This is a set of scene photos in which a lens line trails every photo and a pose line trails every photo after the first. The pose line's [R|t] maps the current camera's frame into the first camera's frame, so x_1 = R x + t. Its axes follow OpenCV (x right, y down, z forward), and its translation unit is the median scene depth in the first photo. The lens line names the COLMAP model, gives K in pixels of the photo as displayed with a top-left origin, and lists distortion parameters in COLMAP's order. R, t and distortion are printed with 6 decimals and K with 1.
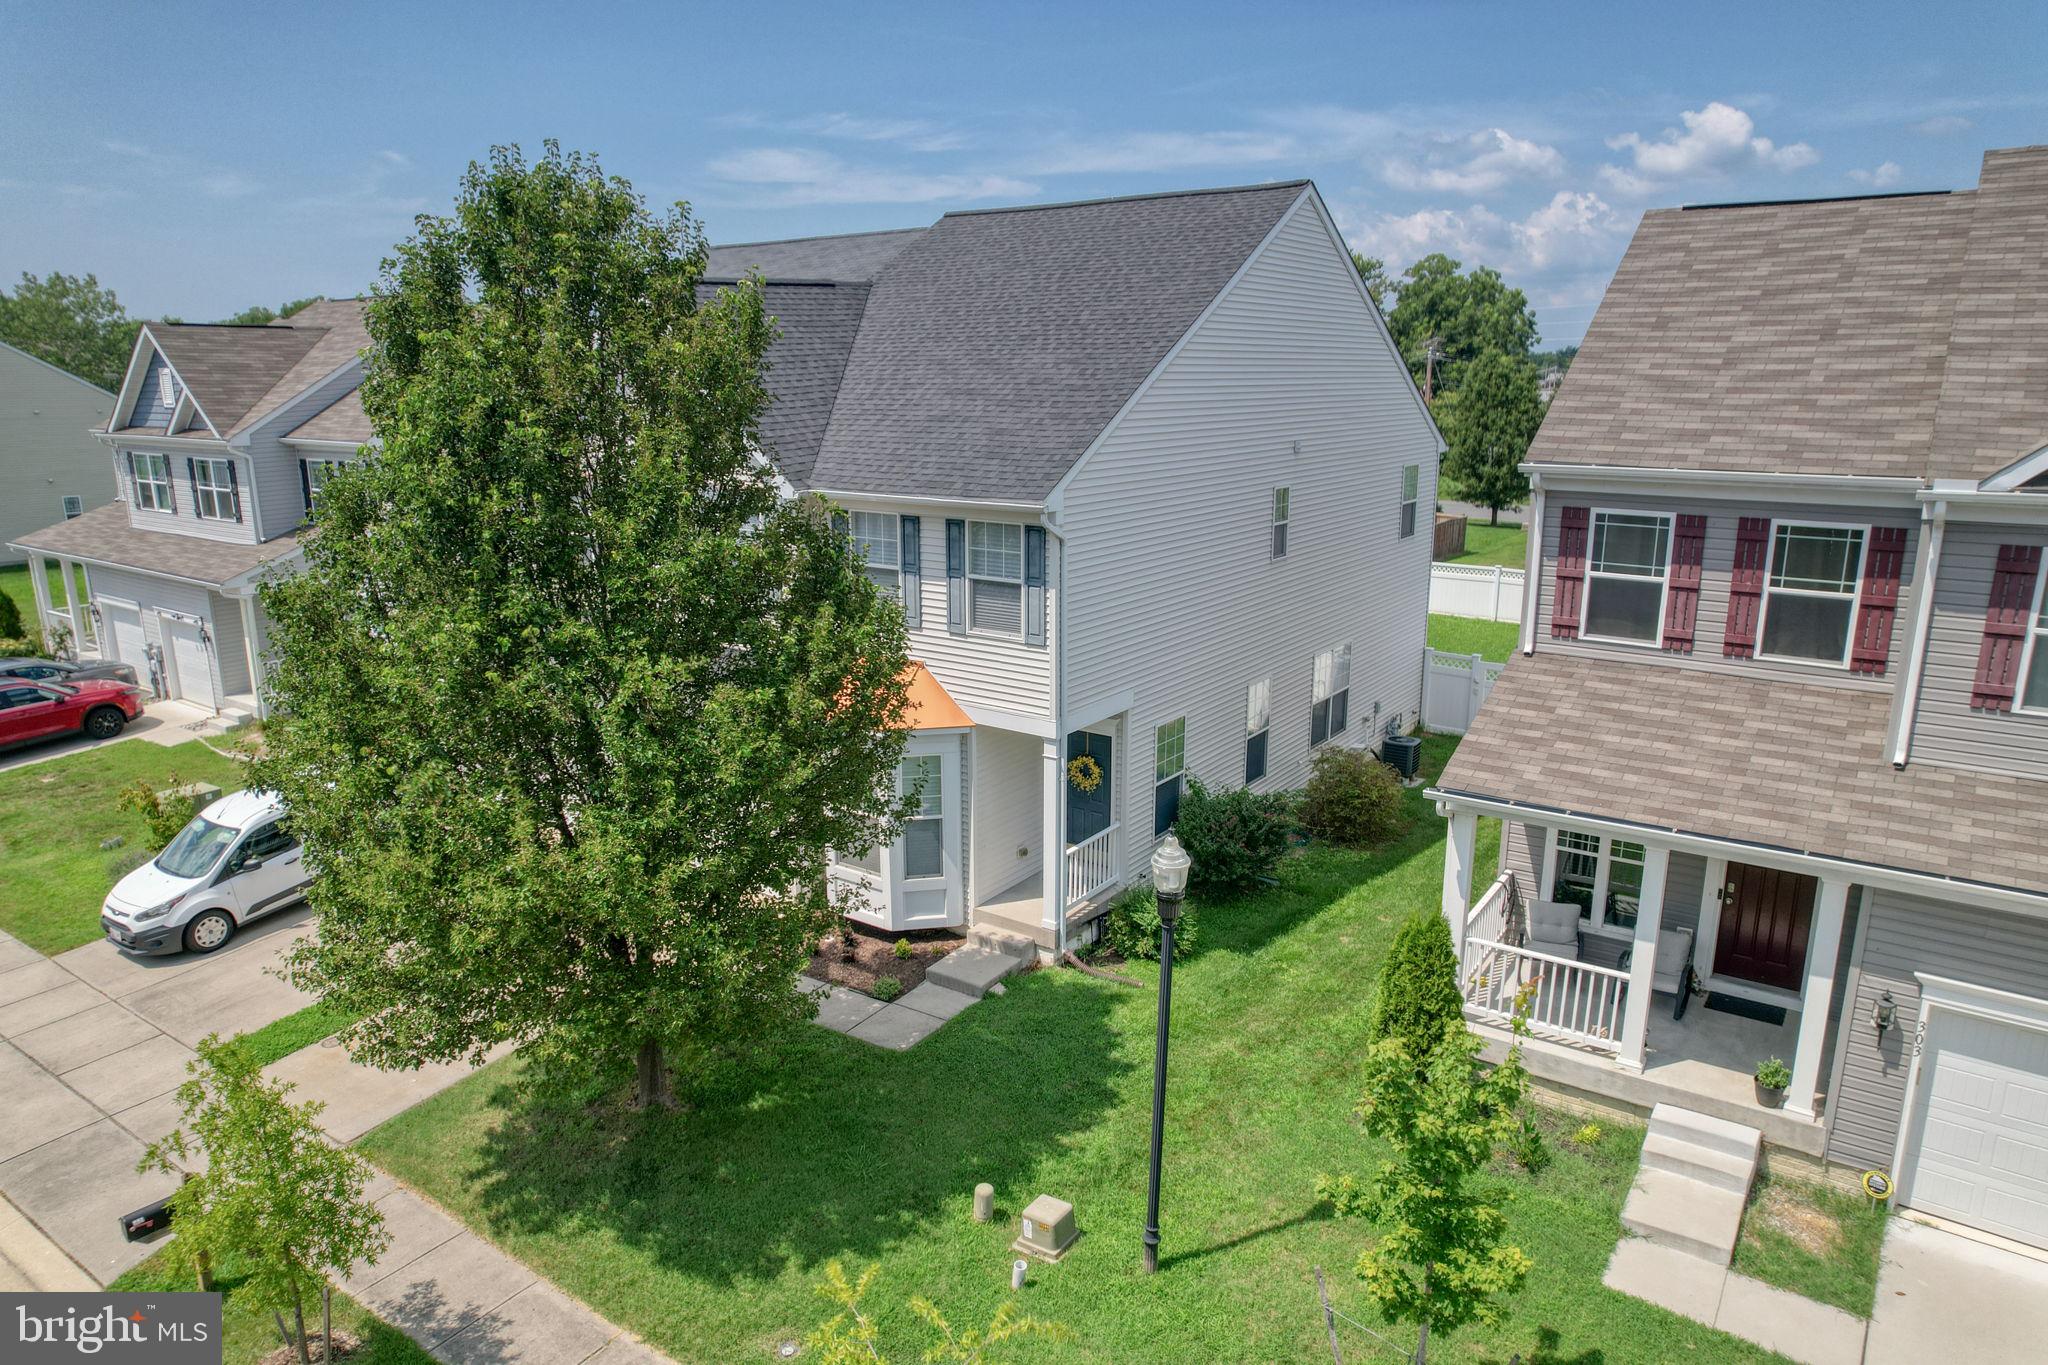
lens RADIAL K [[1312.8, 0, 1032.1], [0, 1312.8, 685.2], [0, 0, 1]] dist [-0.048633, 0.031508]
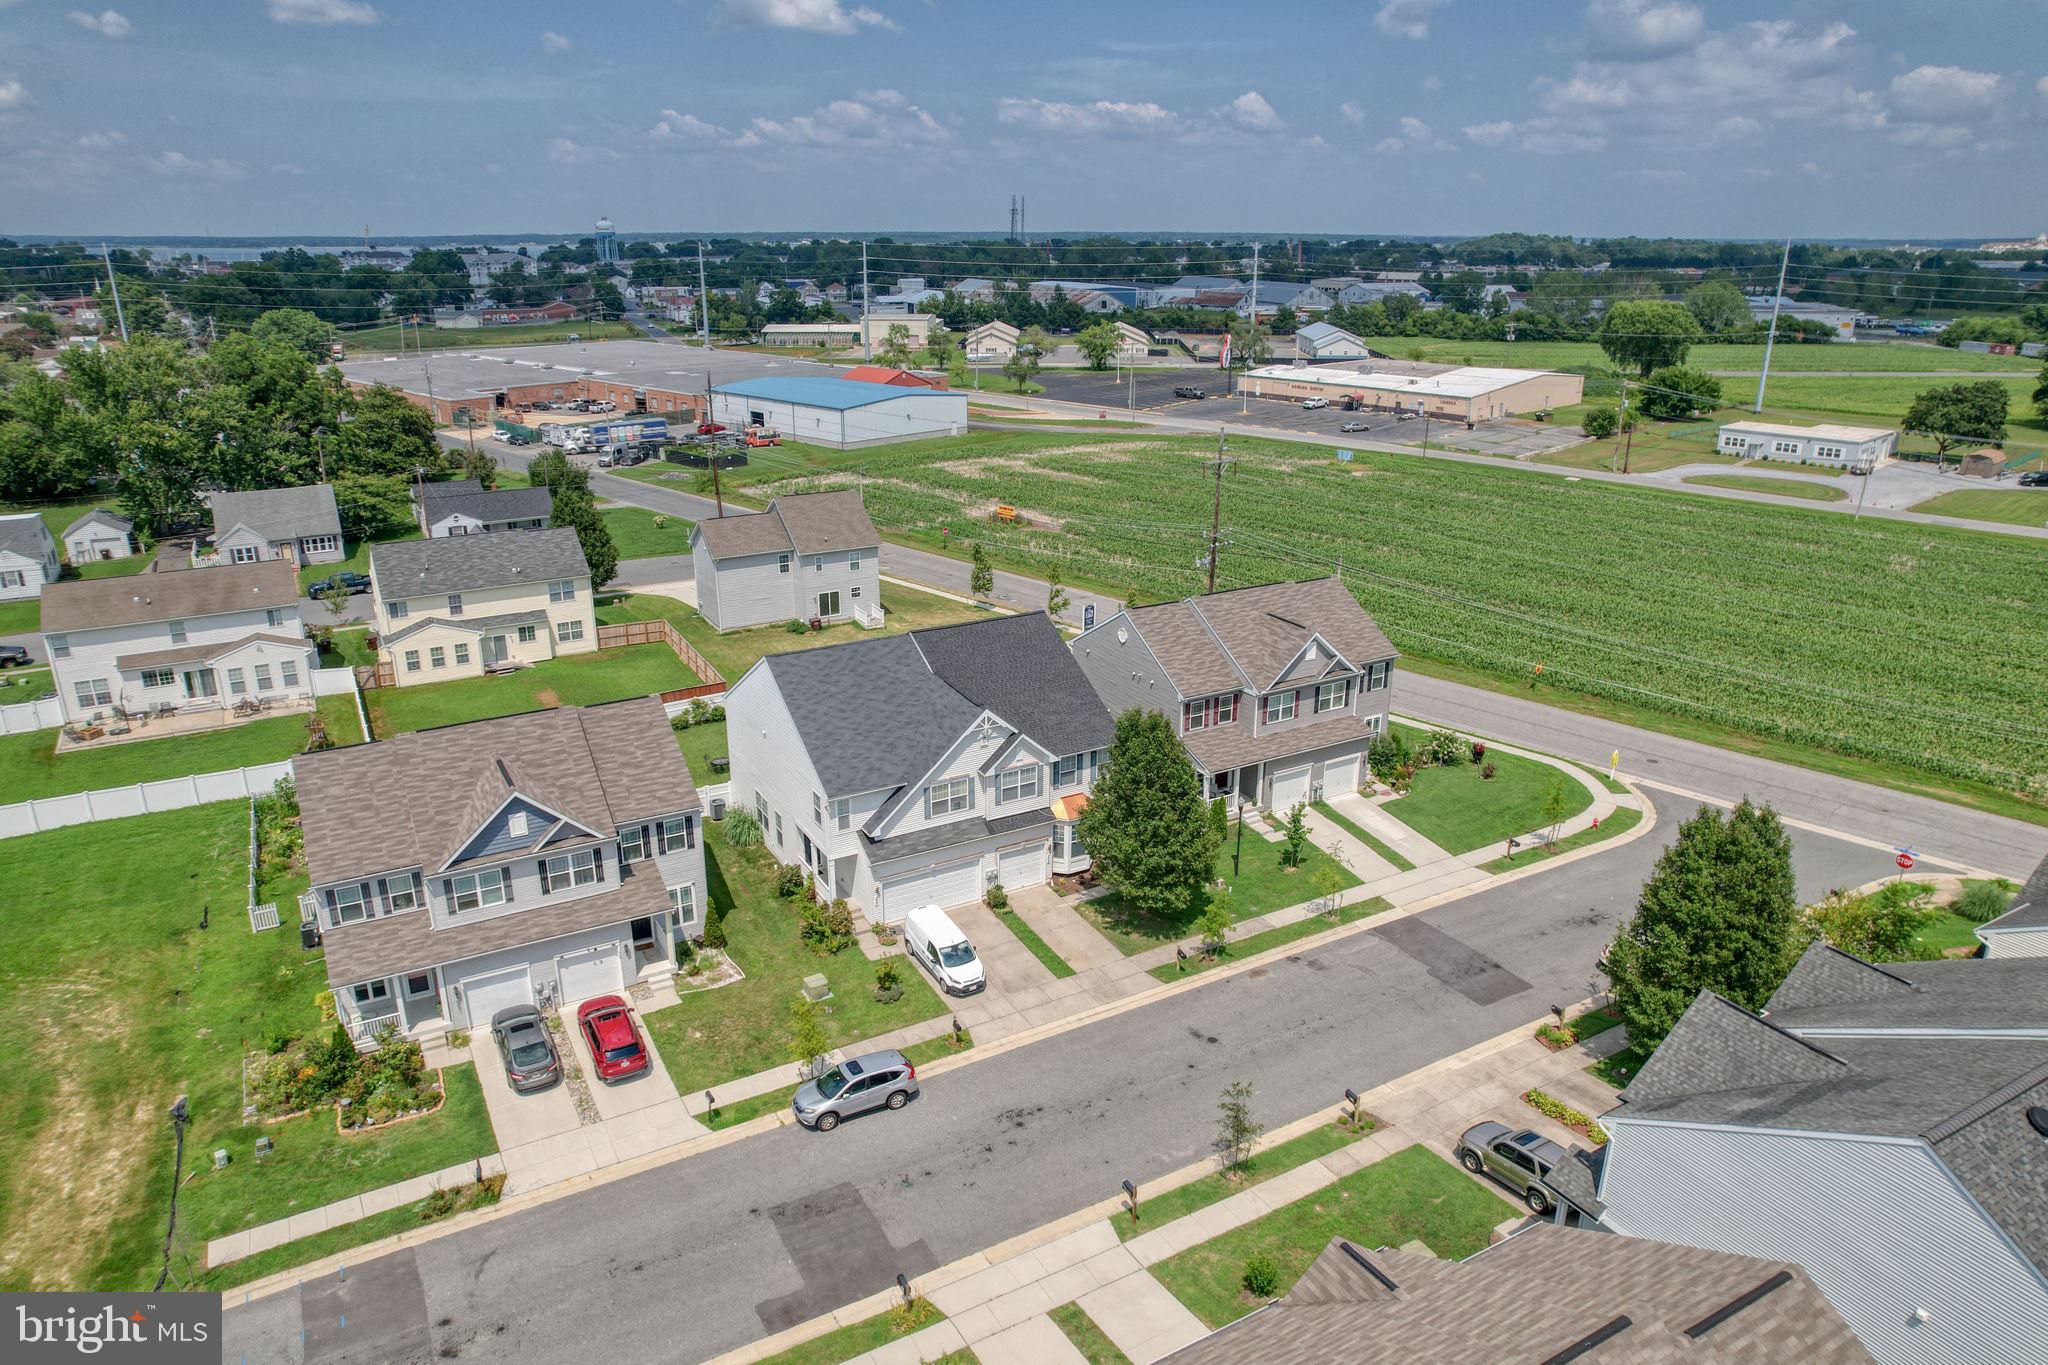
lens RADIAL K [[1312.8, 0, 1028.7], [0, 1312.8, 687.6], [0, 0, 1]] dist [-0.048633, 0.031508]
pose [[0.419599, -0.293542, 0.858935, -3.398742], [0.206352, 0.952338, 0.224657, -1.218191], [-0.883943, 0.082977, 0.460173, -0.551477]]
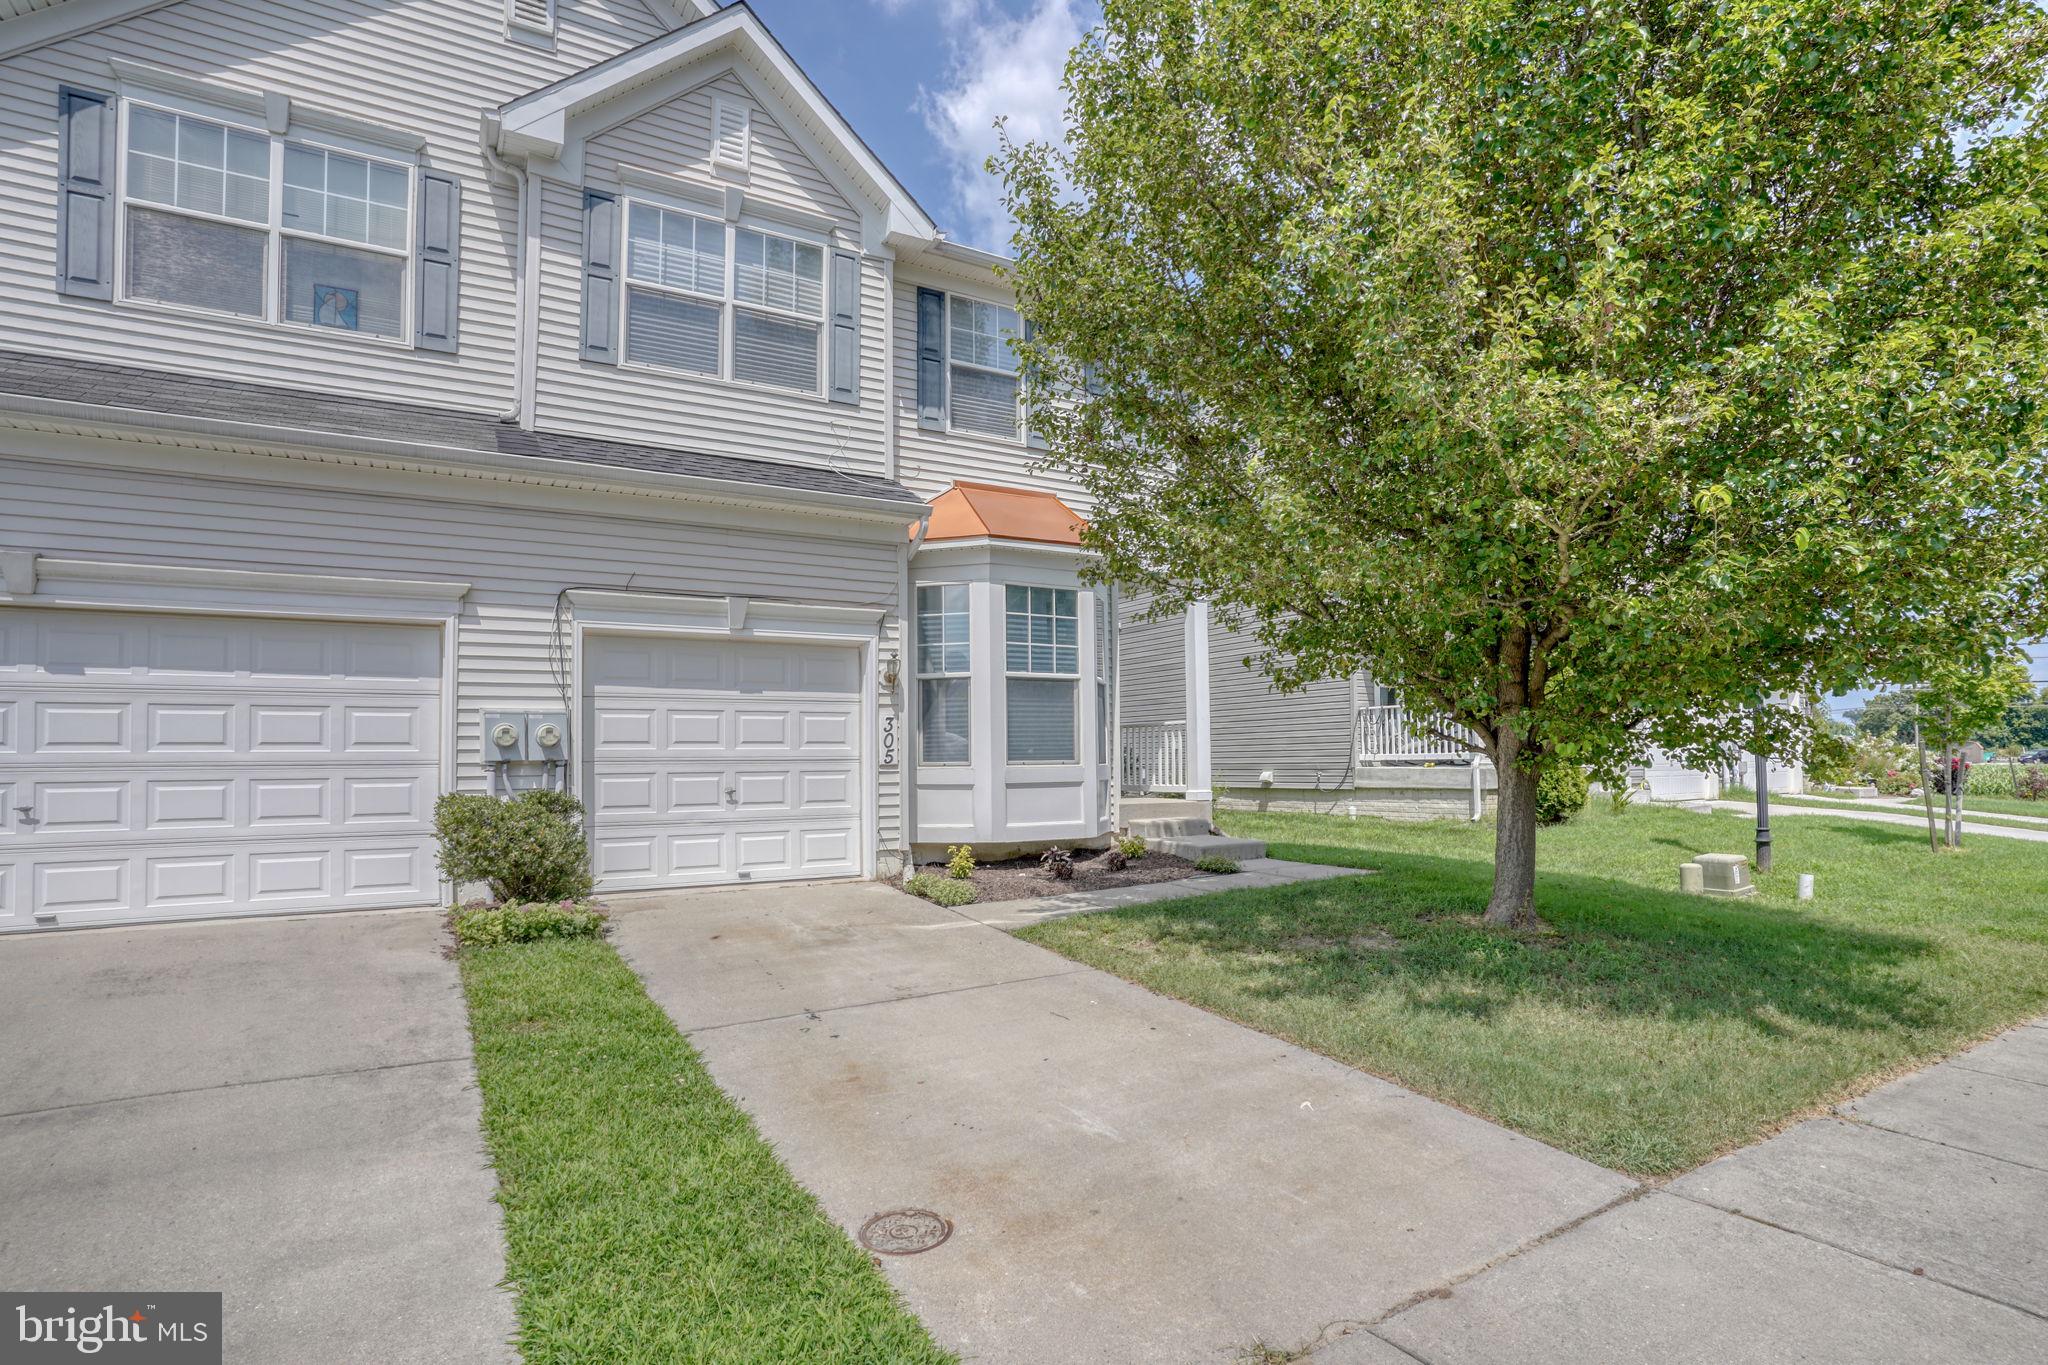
lens RADIAL K [[1120.5, 0, 1022.9], [0, 1120.5, 691.4], [0, 0, 1]] dist [-0.005317, -0.000051]
pose [[0.395249, 0.035943, 0.917870, -0.783883], [0.219565, 0.966572, -0.132398, 0.207012], [-0.891947, 0.253862, 0.374145, 0.888900]]
